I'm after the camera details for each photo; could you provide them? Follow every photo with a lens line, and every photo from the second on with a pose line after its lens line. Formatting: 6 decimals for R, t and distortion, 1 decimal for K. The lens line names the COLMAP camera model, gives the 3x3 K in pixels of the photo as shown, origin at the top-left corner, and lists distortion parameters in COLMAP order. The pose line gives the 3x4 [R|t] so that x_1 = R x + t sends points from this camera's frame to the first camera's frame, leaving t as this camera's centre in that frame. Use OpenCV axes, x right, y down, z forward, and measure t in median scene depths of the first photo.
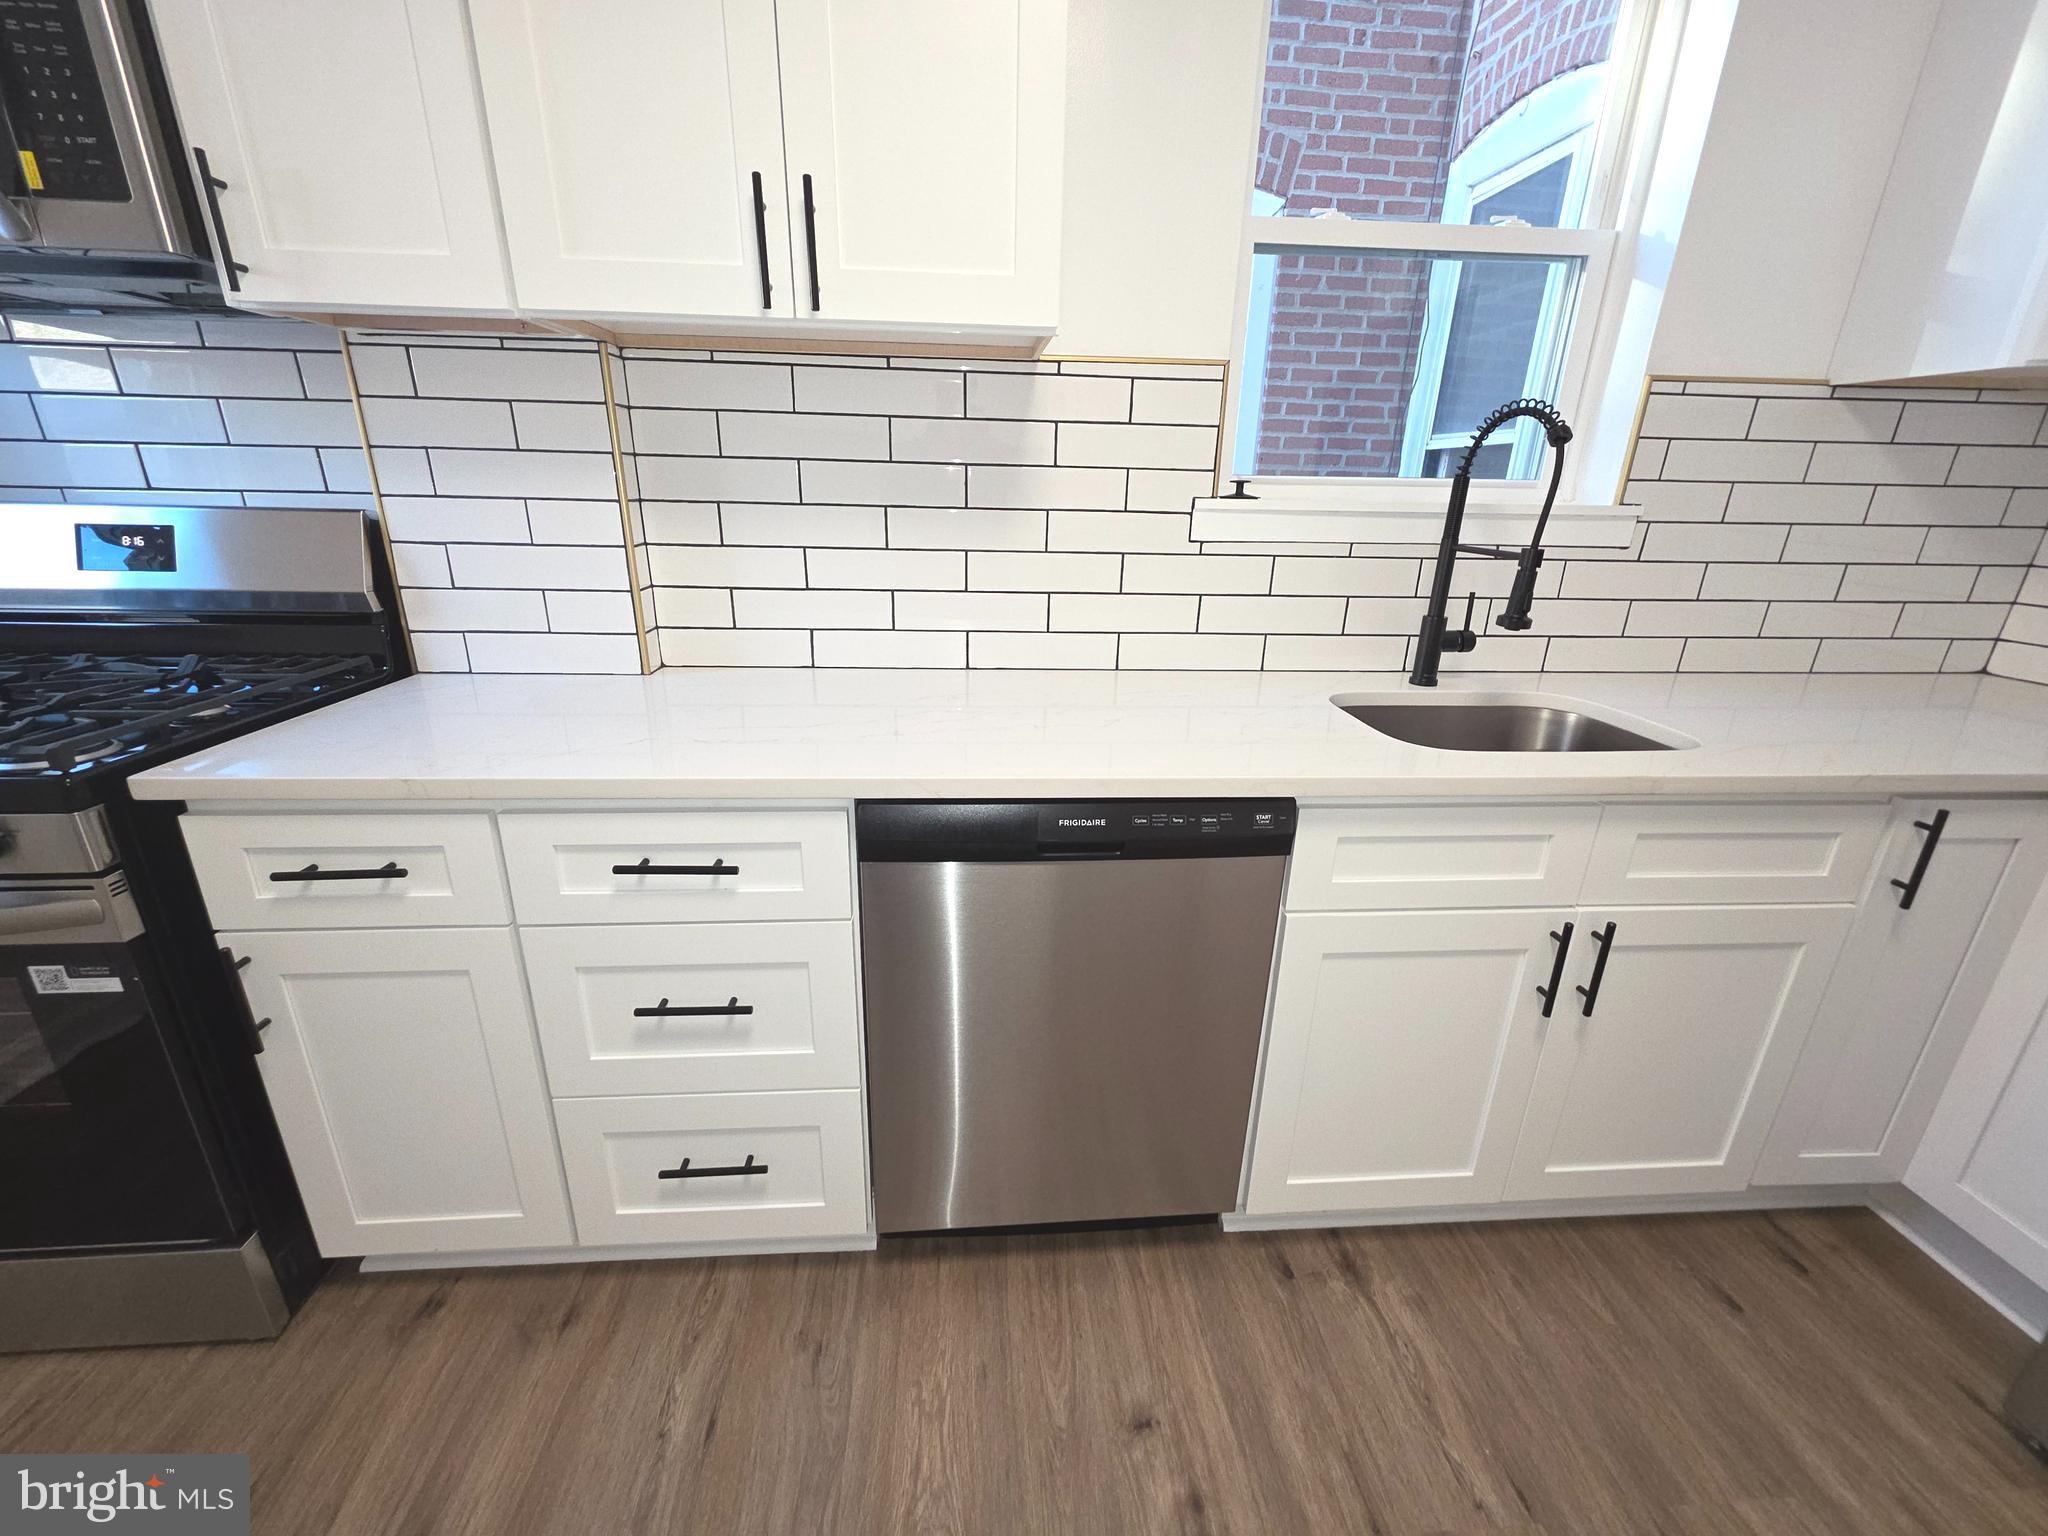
lens RADIAL K [[814.2, 0, 1023.2], [0, 814.2, 760.4], [0, 0, 1]] dist [0.004525, -0.001016]
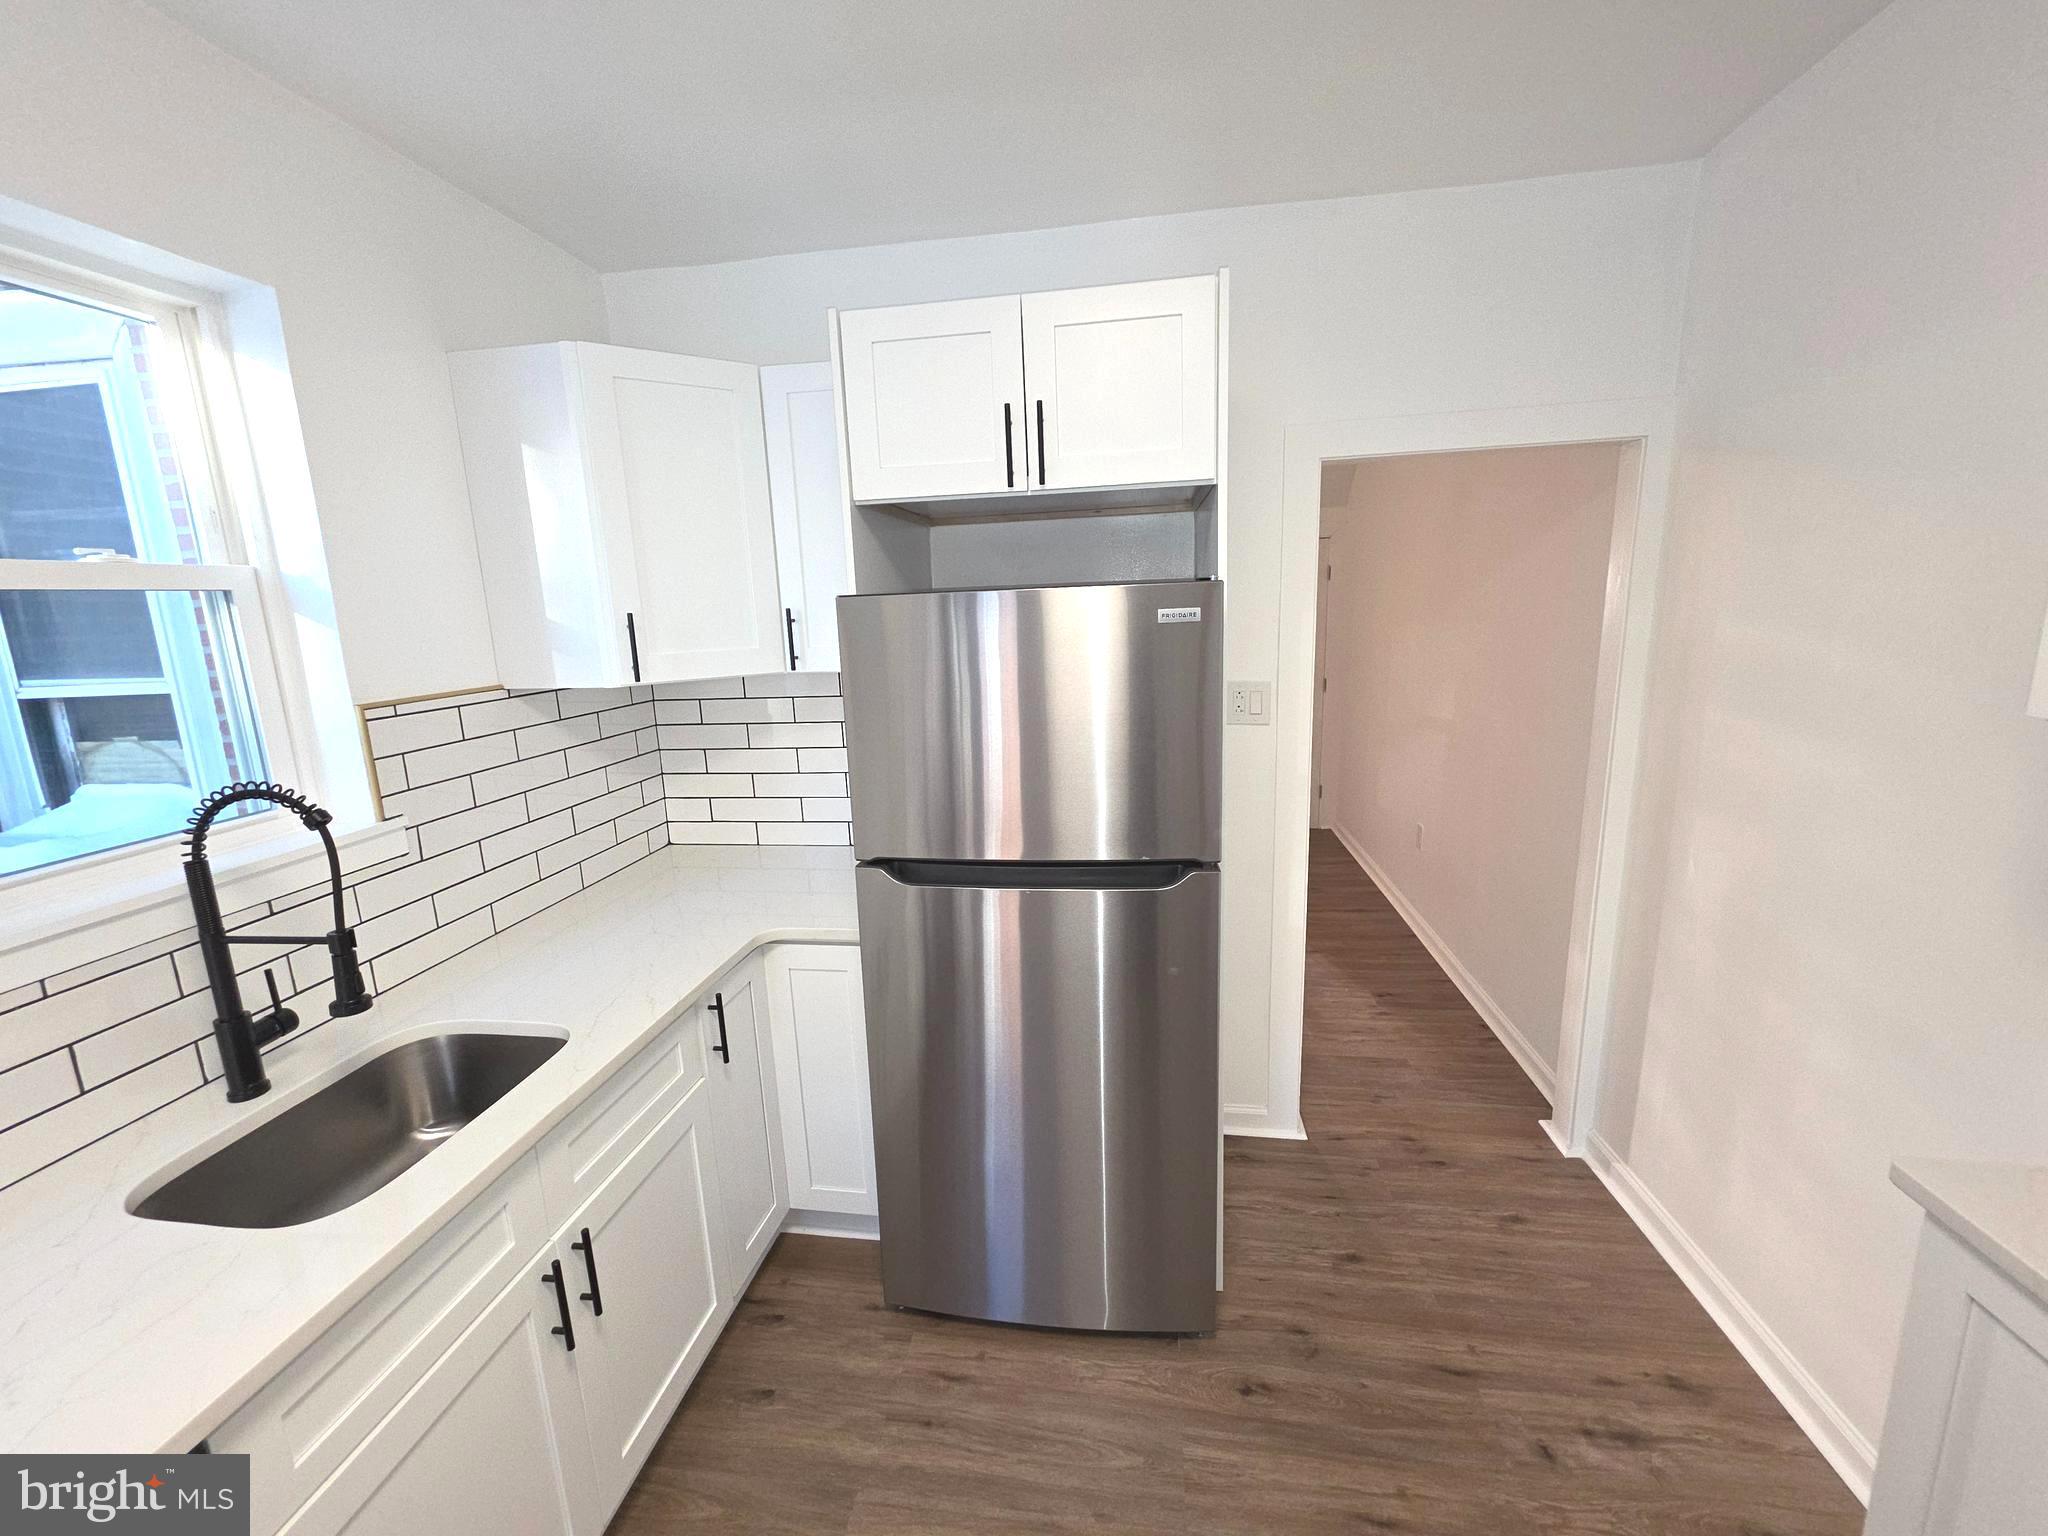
lens RADIAL K [[814.2, 0, 1021.2], [0, 814.2, 761.9], [0, 0, 1]] dist [0.004525, -0.001016]
pose [[0.221607, -0.216665, 0.950761, -0.046653], [0.354710, 0.926121, 0.128373, -0.267290], [-0.908334, 0.308796, 0.282088, -0.031303]]
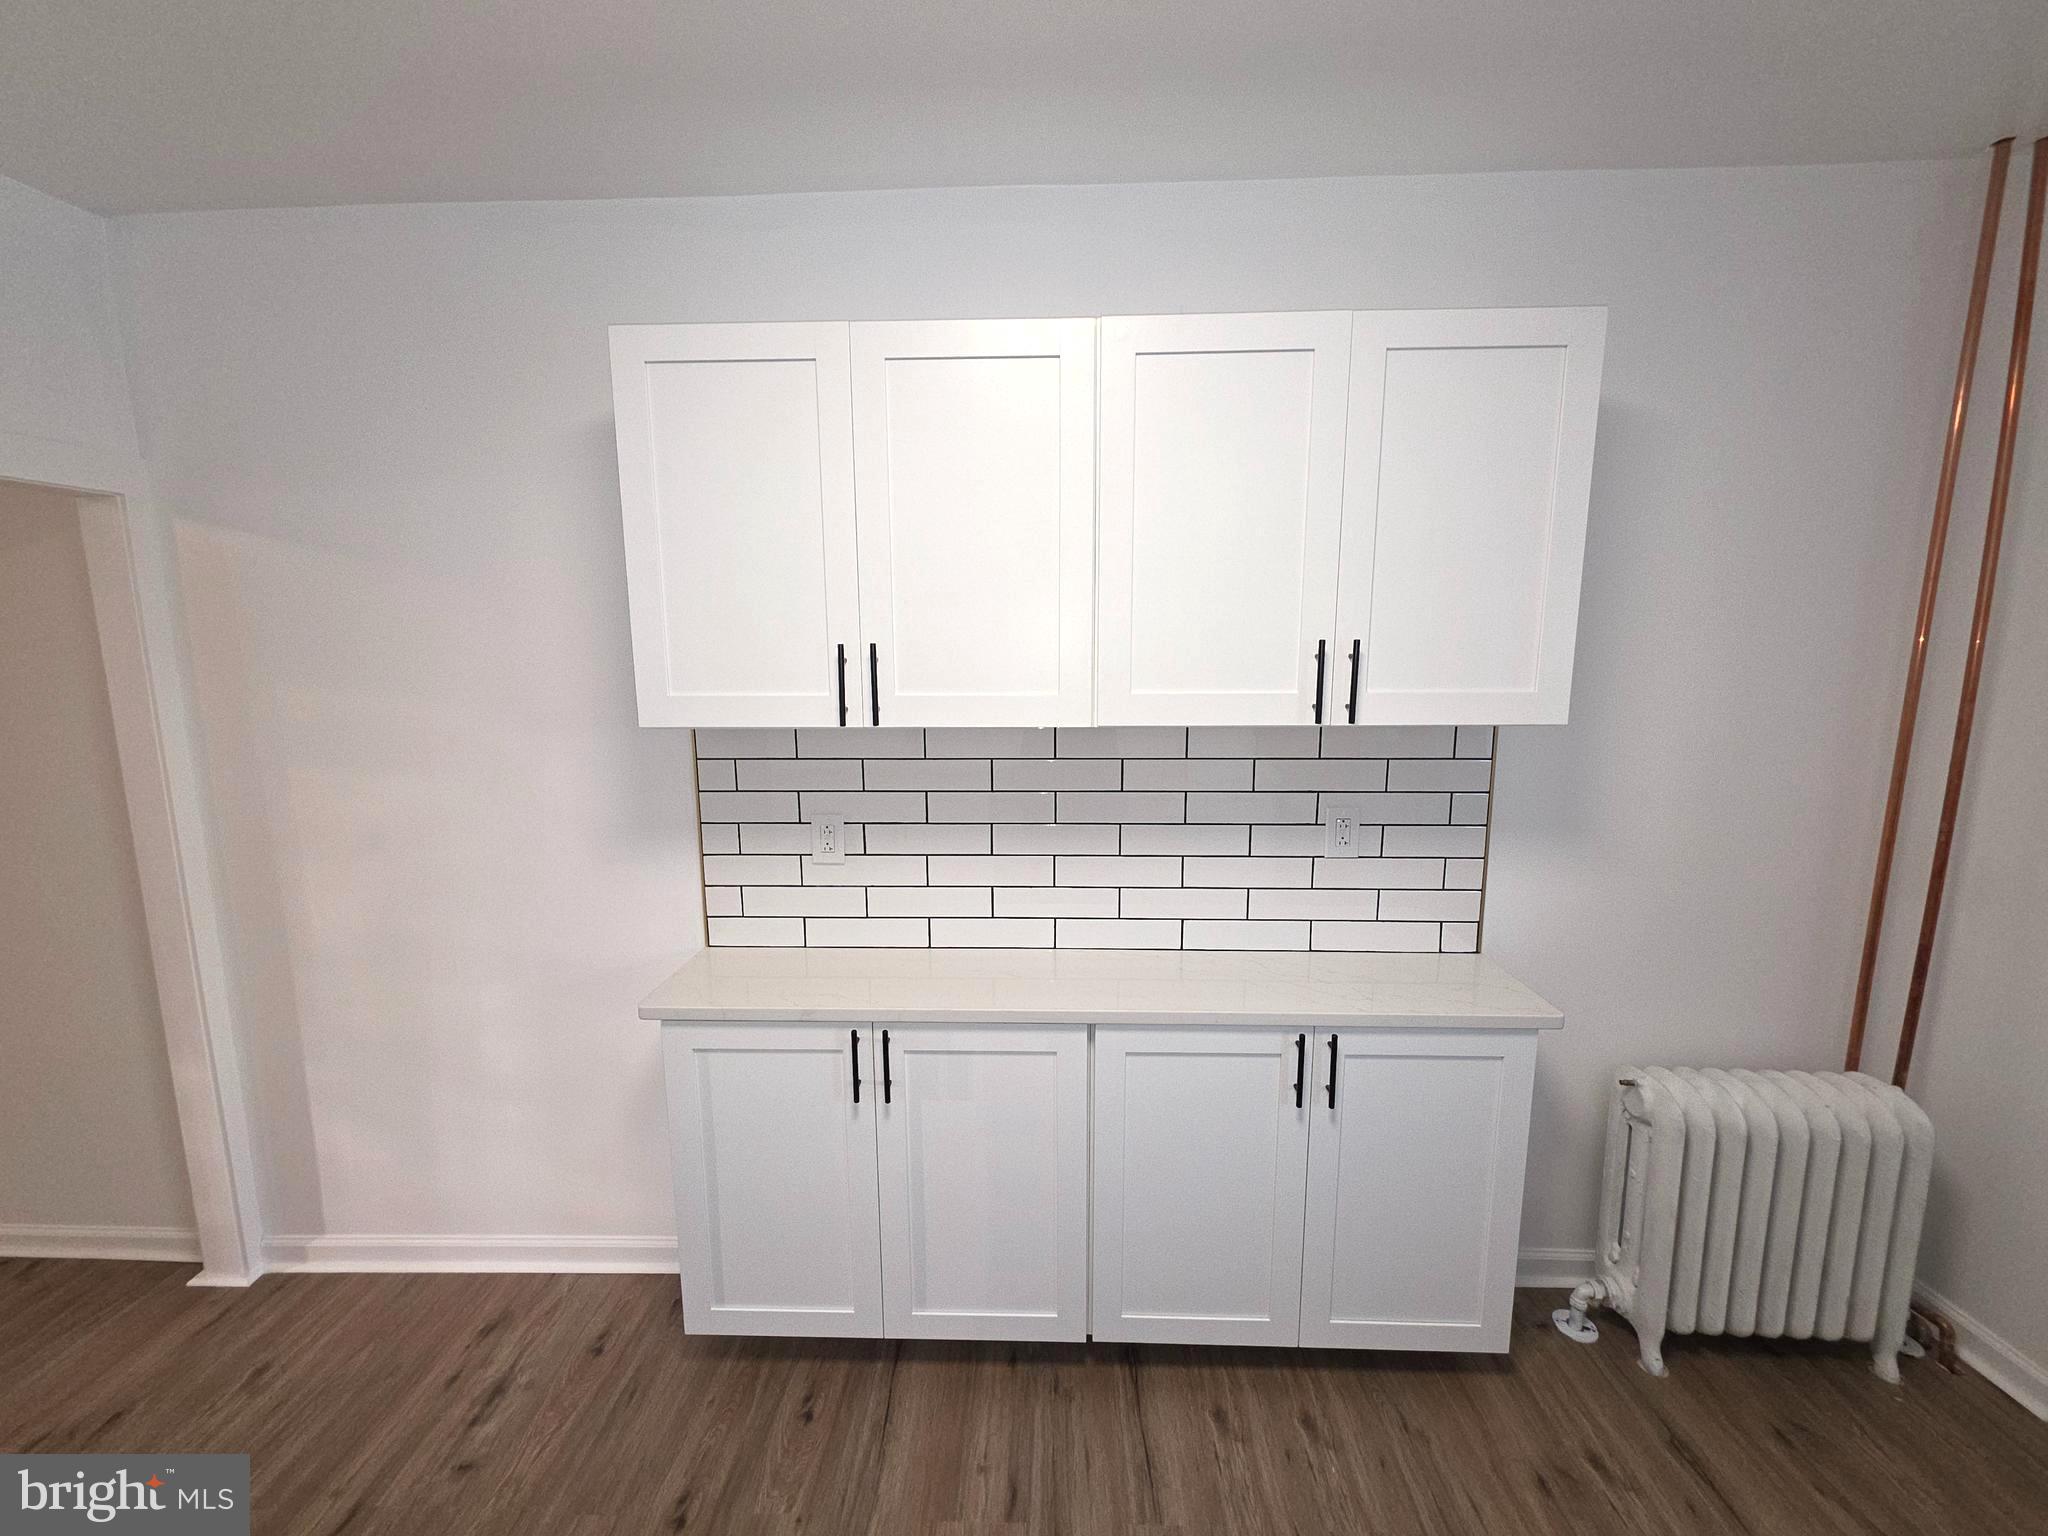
lens RADIAL K [[814.2, 0, 1016.6], [0, 814.2, 764.6], [0, 0, 1]] dist [0.004525, -0.001016]
pose [[-0.993506, -0.029229, 0.109958, 0.086071], [0.024528, 0.888691, 0.457850, -0.406039], [-0.111101, 0.457574, -0.882203, 0.408564]]
